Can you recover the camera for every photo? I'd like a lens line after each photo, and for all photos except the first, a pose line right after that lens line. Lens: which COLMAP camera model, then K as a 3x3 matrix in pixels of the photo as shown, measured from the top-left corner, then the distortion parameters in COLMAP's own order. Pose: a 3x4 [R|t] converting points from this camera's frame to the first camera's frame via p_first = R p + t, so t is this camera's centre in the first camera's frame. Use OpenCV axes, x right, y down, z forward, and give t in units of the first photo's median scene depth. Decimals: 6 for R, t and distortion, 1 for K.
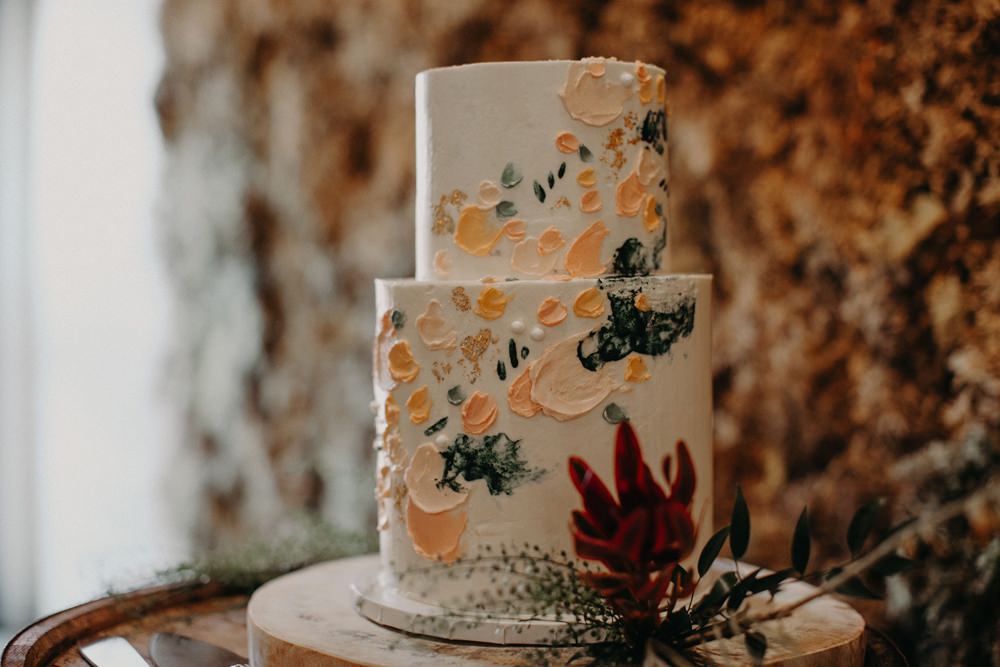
lens RADIAL K [[1470.2, 0, 500.0], [0, 1470.2, 333.5], [0, 0, 1]] dist [-0.166230, 0.147276]
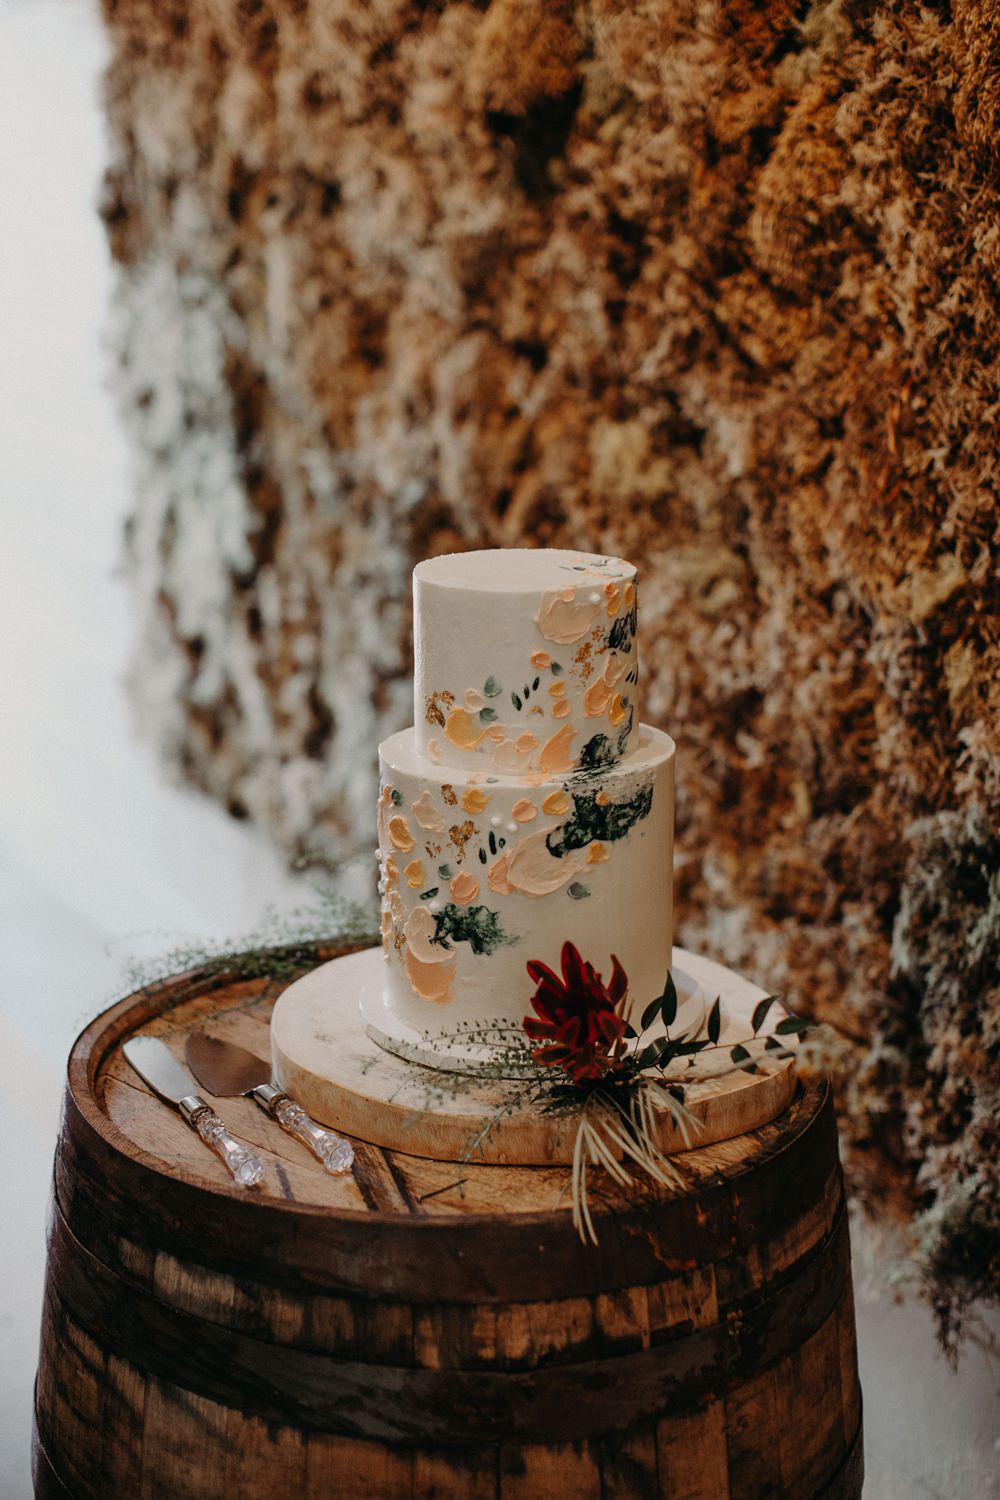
lens RADIAL K [[2205.3, 0, 500.0], [0, 2205.3, 750.0], [0, 0, 1]] dist [-0.166230, 0.147276]
pose [[0.999209, 0.010192, -0.038437, 0.080221], [-0.001765, 0.977011, 0.213180, -0.425942], [0.039726, -0.212944, 0.976257, -0.704856]]
